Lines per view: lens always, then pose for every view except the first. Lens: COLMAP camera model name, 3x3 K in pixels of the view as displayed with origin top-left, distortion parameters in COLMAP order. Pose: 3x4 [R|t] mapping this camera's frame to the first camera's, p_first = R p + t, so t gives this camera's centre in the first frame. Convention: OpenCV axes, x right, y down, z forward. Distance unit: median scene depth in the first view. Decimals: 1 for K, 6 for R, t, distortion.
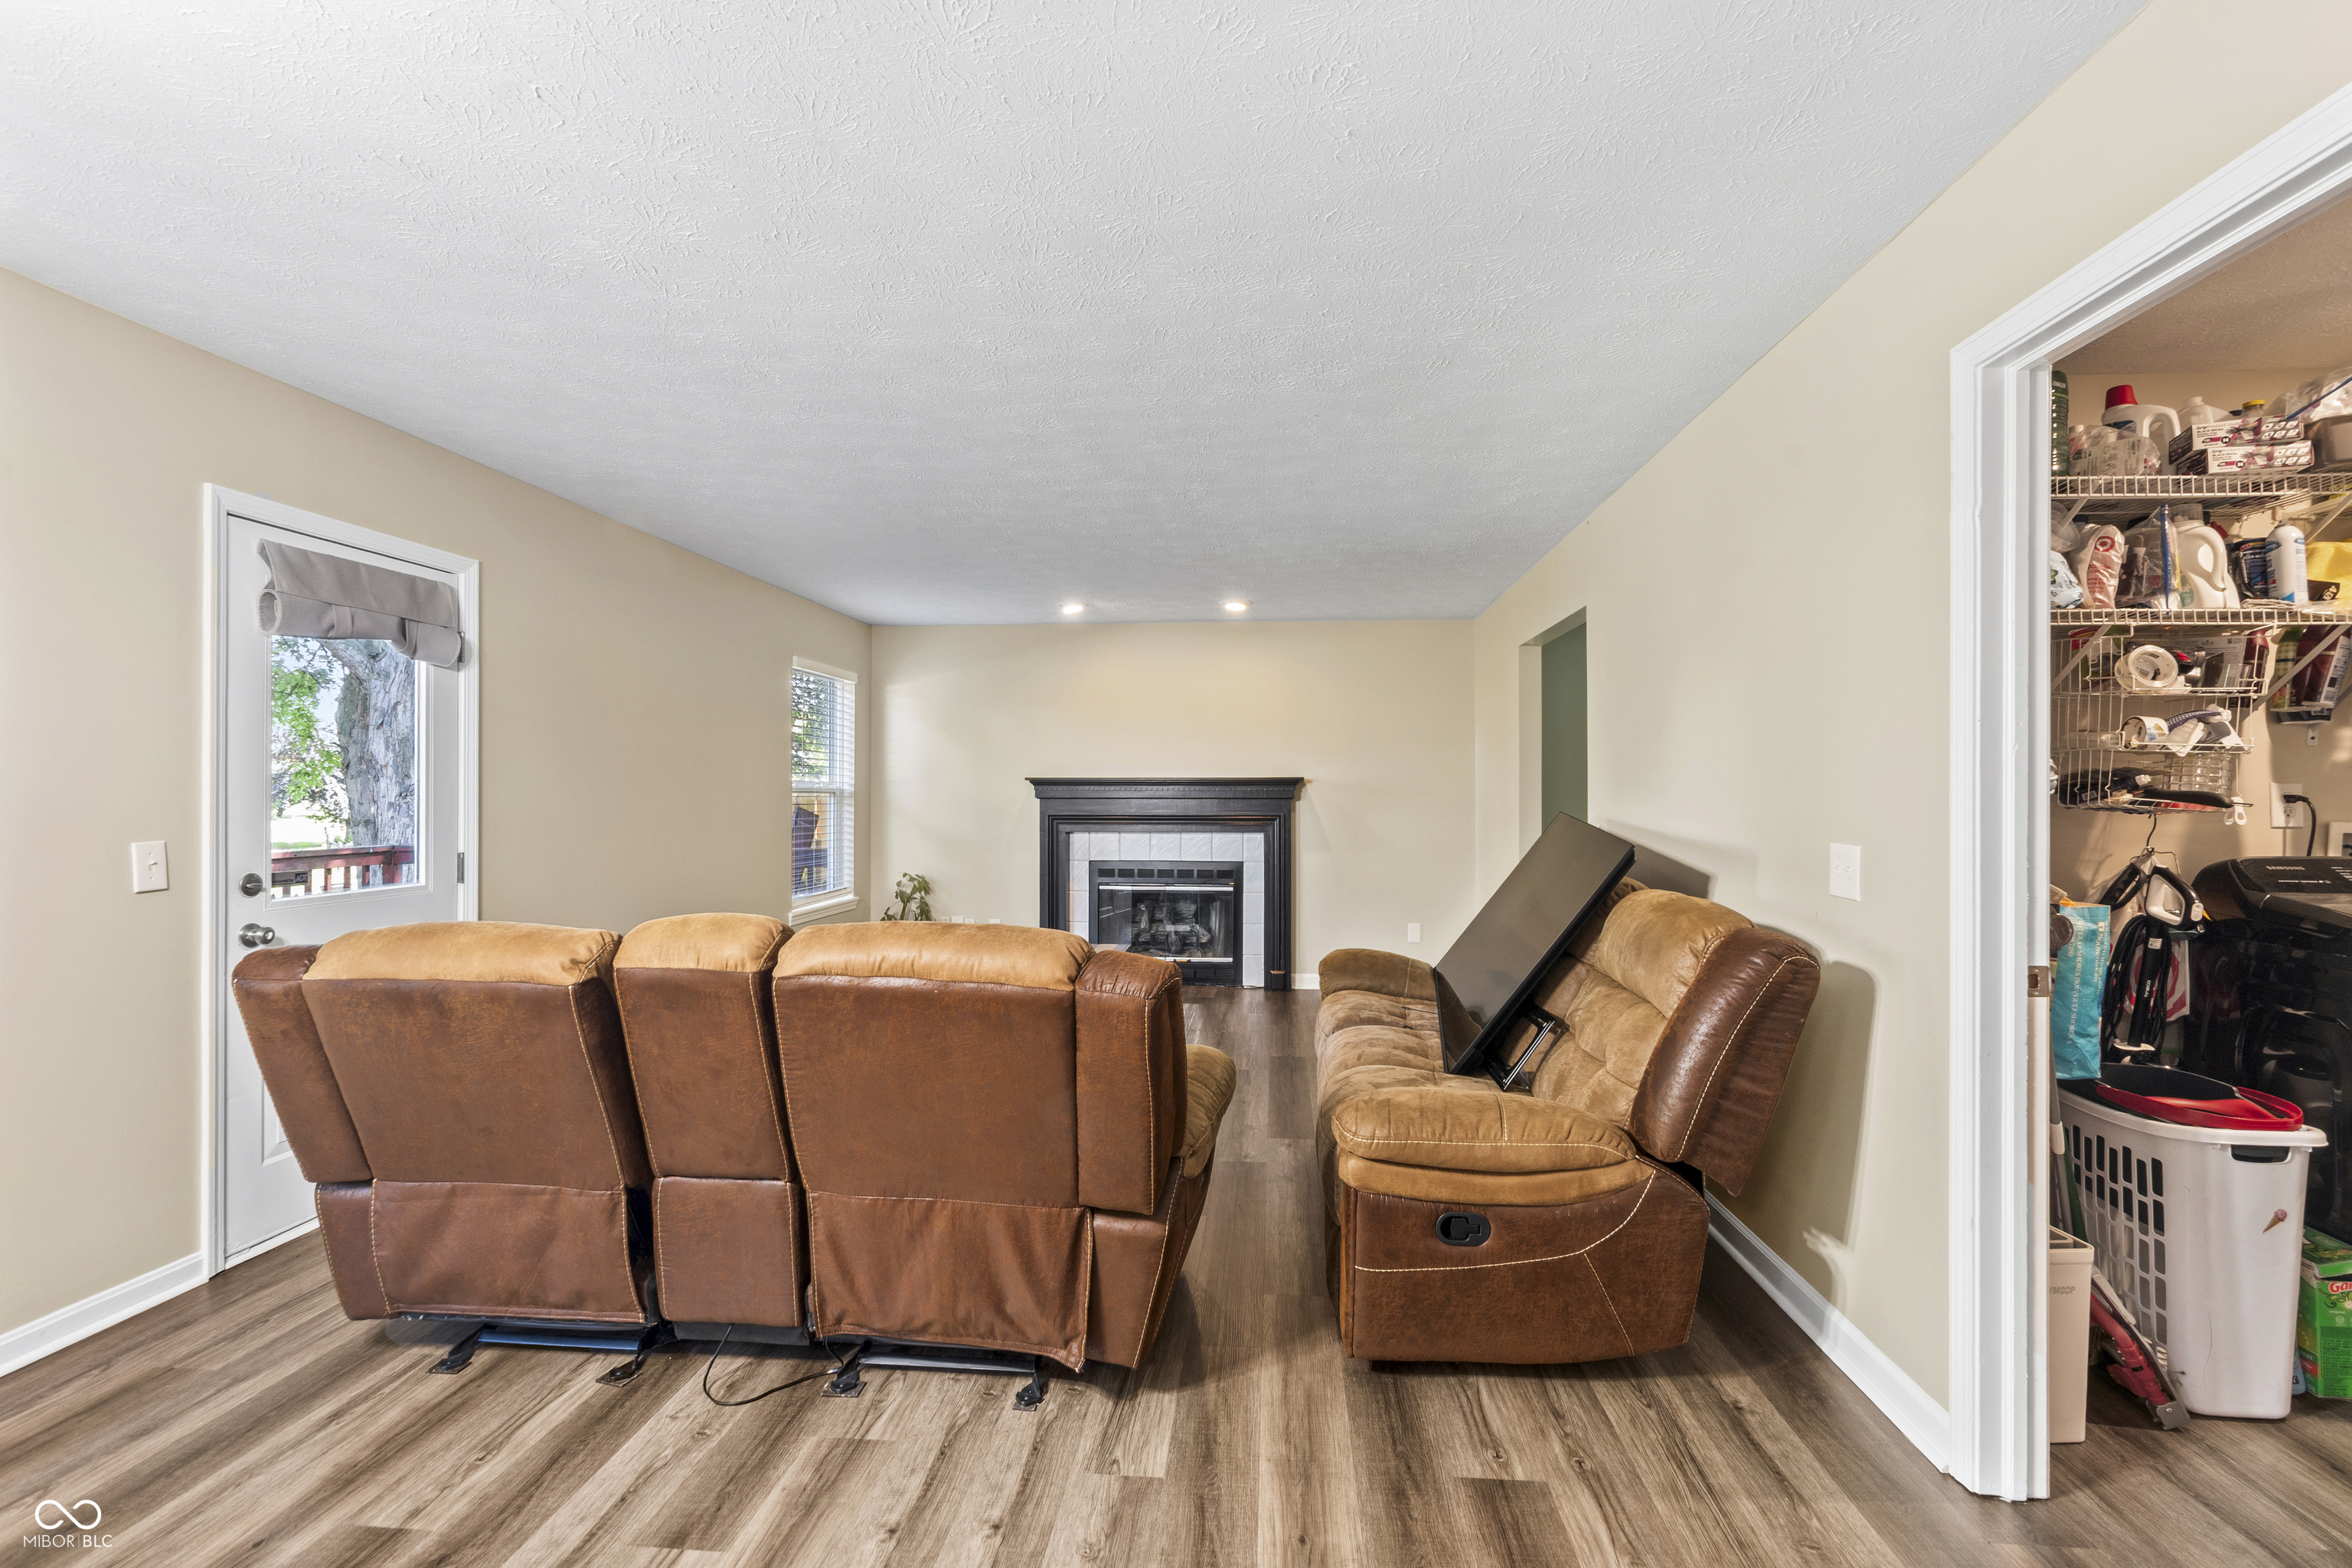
lens RADIAL K [[1051.9, 0, 1198.3], [0, 1051.9, 786.4], [0, 0, 1]] dist [-0.002186, -0.000663]
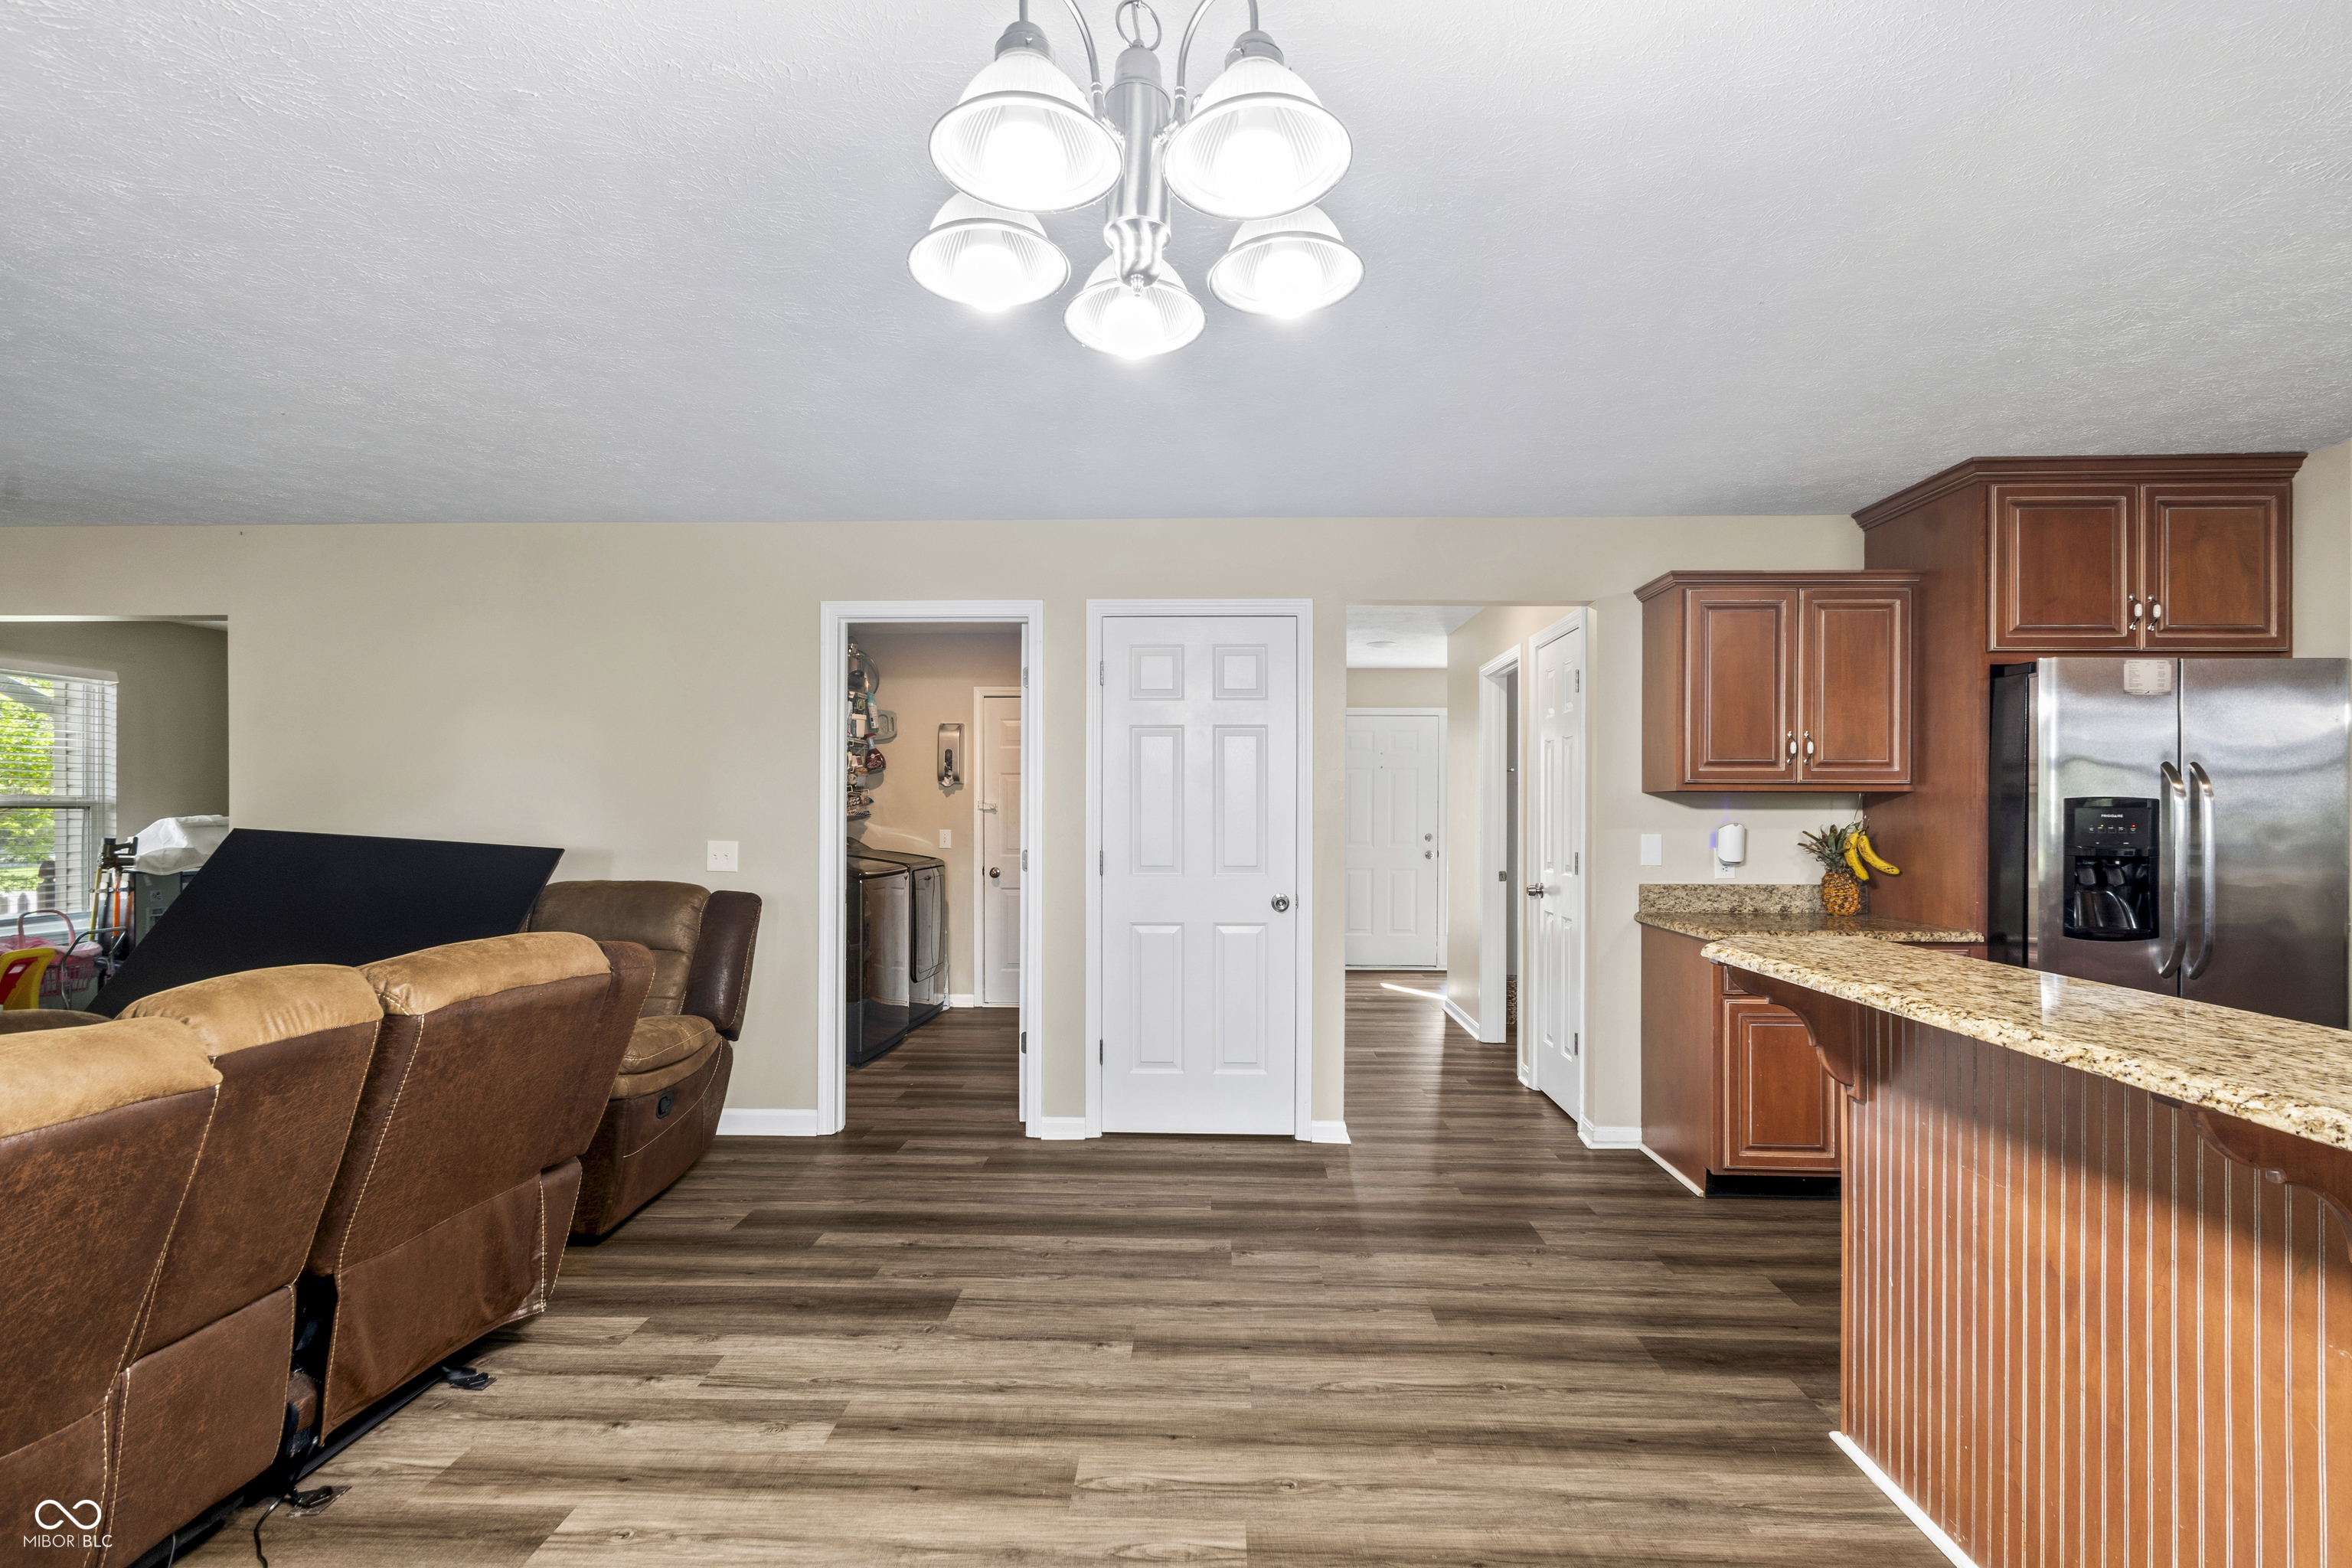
lens RADIAL K [[1051.9, 0, 1183.5], [0, 1051.9, 804.7], [0, 0, 1]] dist [-0.002186, -0.000663]
pose [[-0.055004, 0.001600, 0.998485, -1.104976], [-0.012285, 0.999922, -0.002279, -0.009734], [-0.998411, -0.012392, -0.054980, 0.300868]]
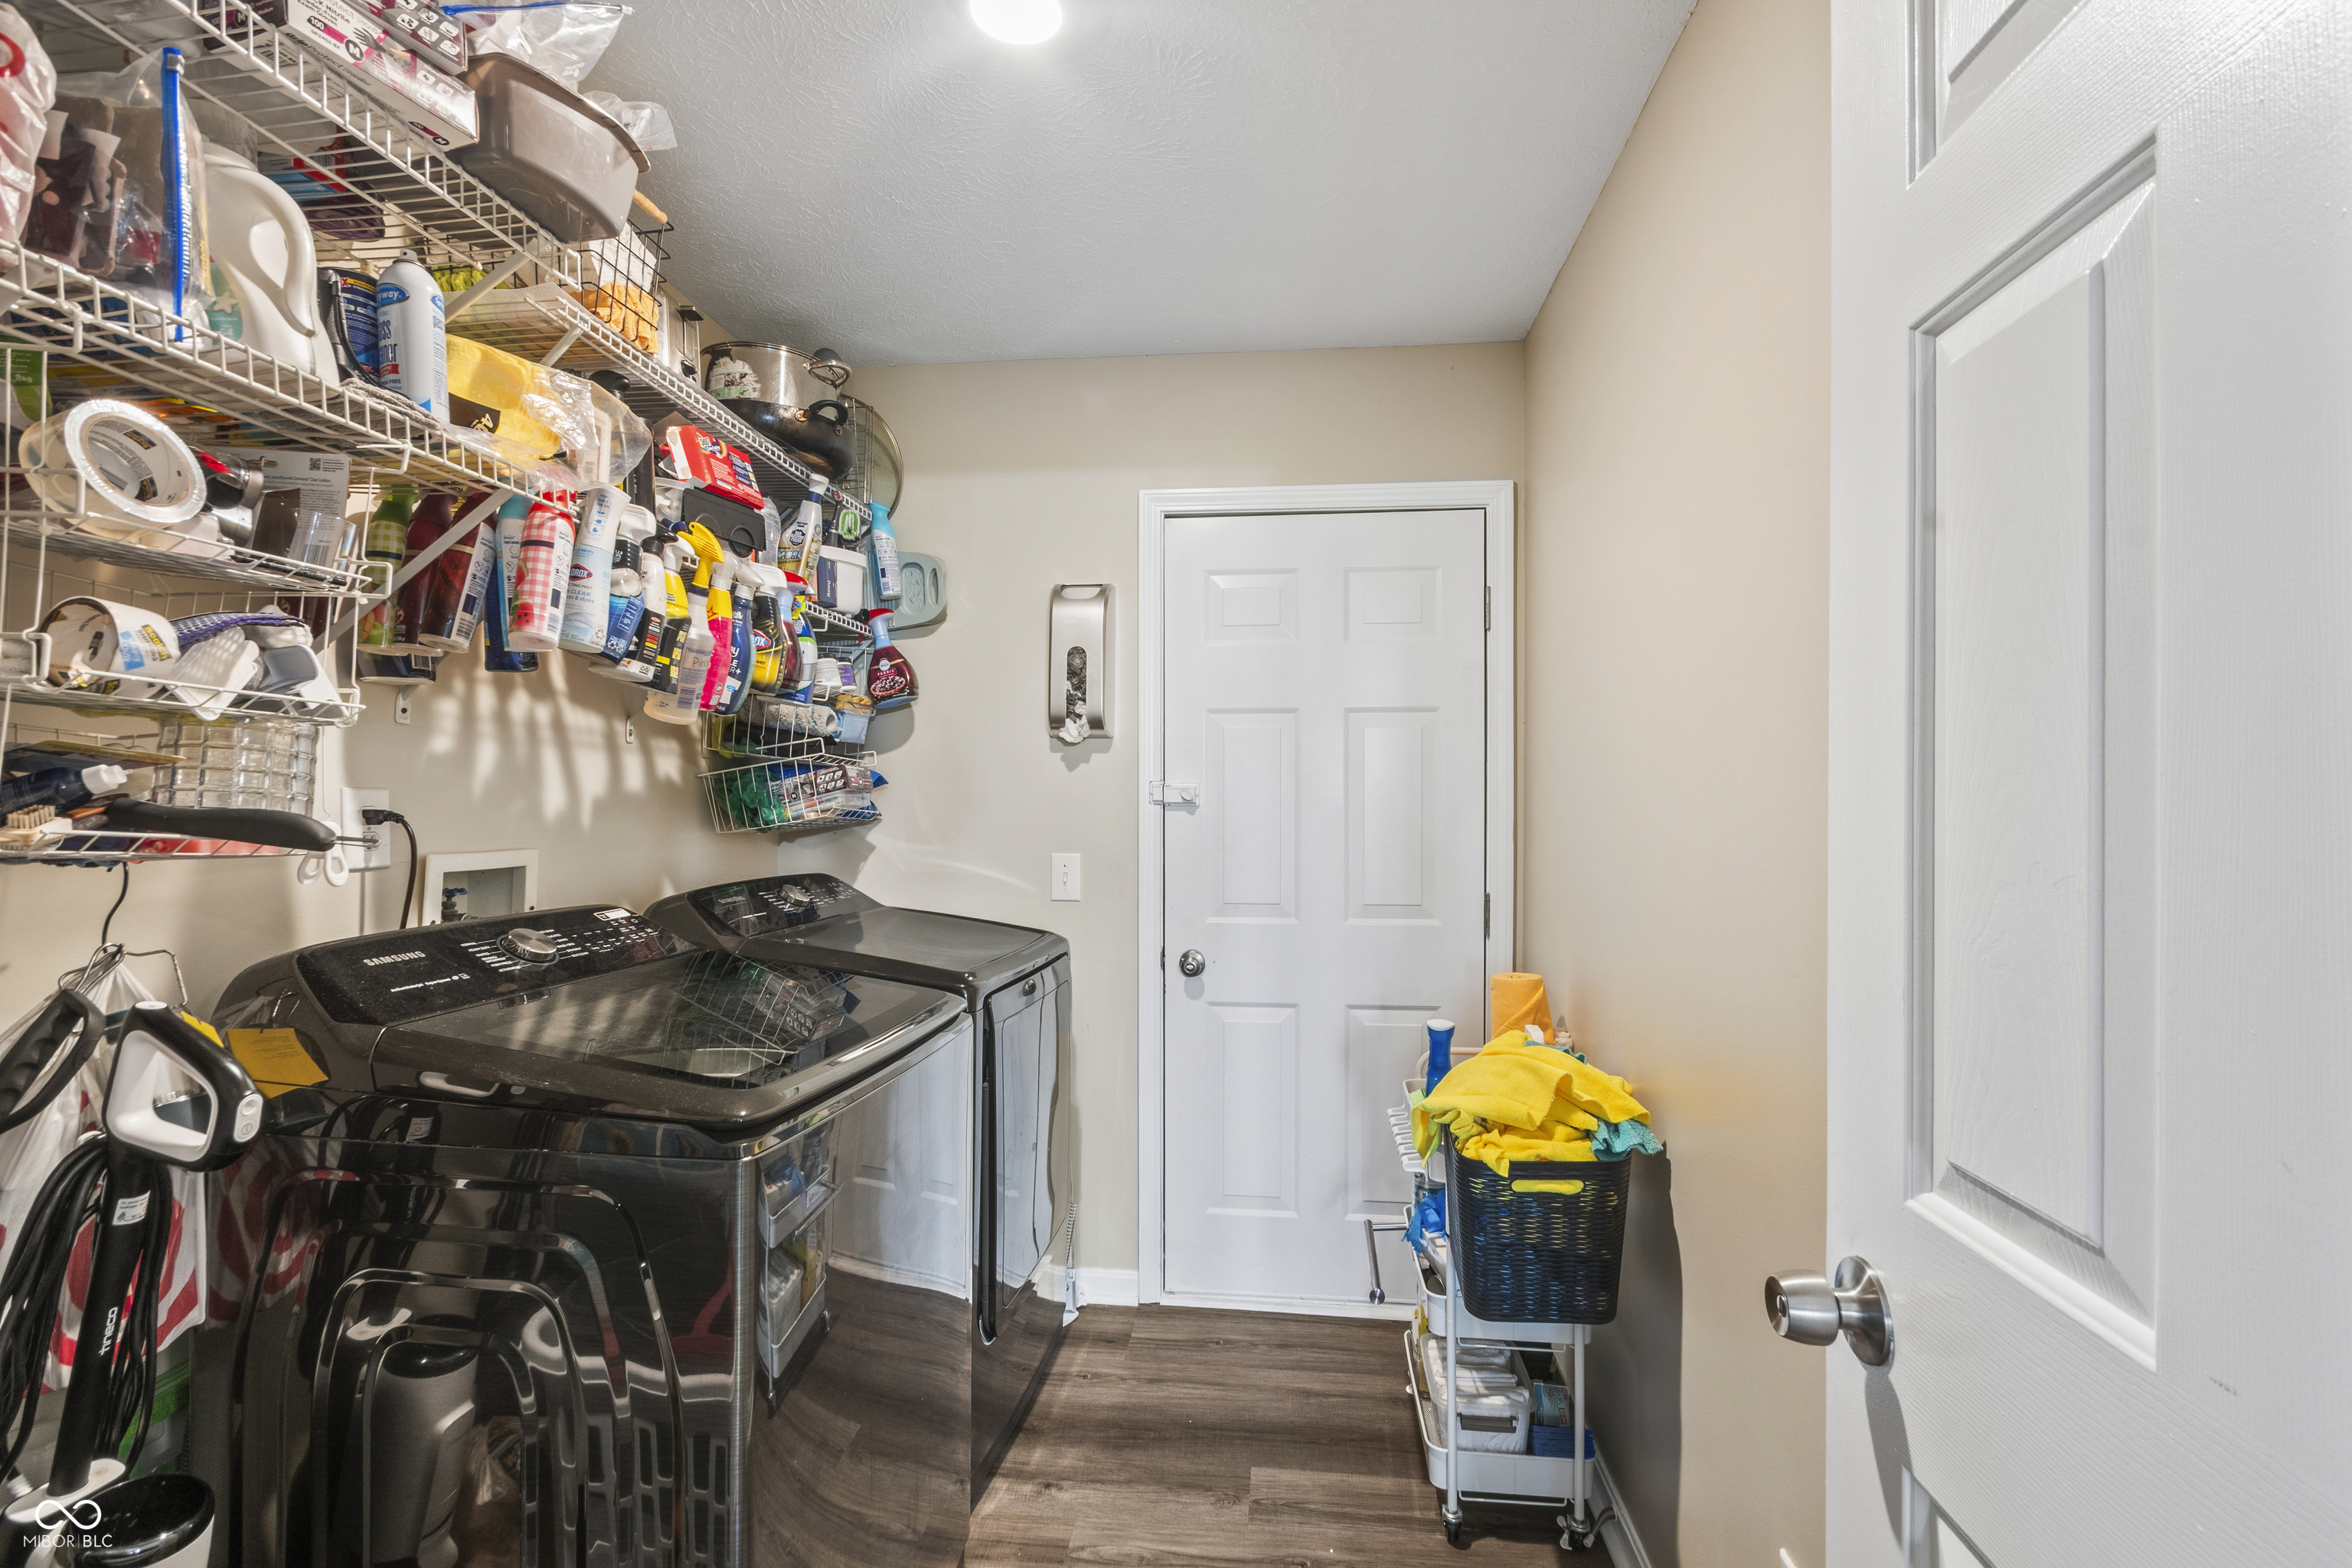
lens RADIAL K [[1051.9, 0, 1175.7], [0, 1051.9, 797.3], [0, 0, 1]] dist [-0.002186, -0.000663]
pose [[0.017694, -0.002203, 0.999841, 0.552737], [-0.012921, 0.999914, 0.002432, -0.005509], [-0.999760, -0.012962, 0.017664, 0.632547]]
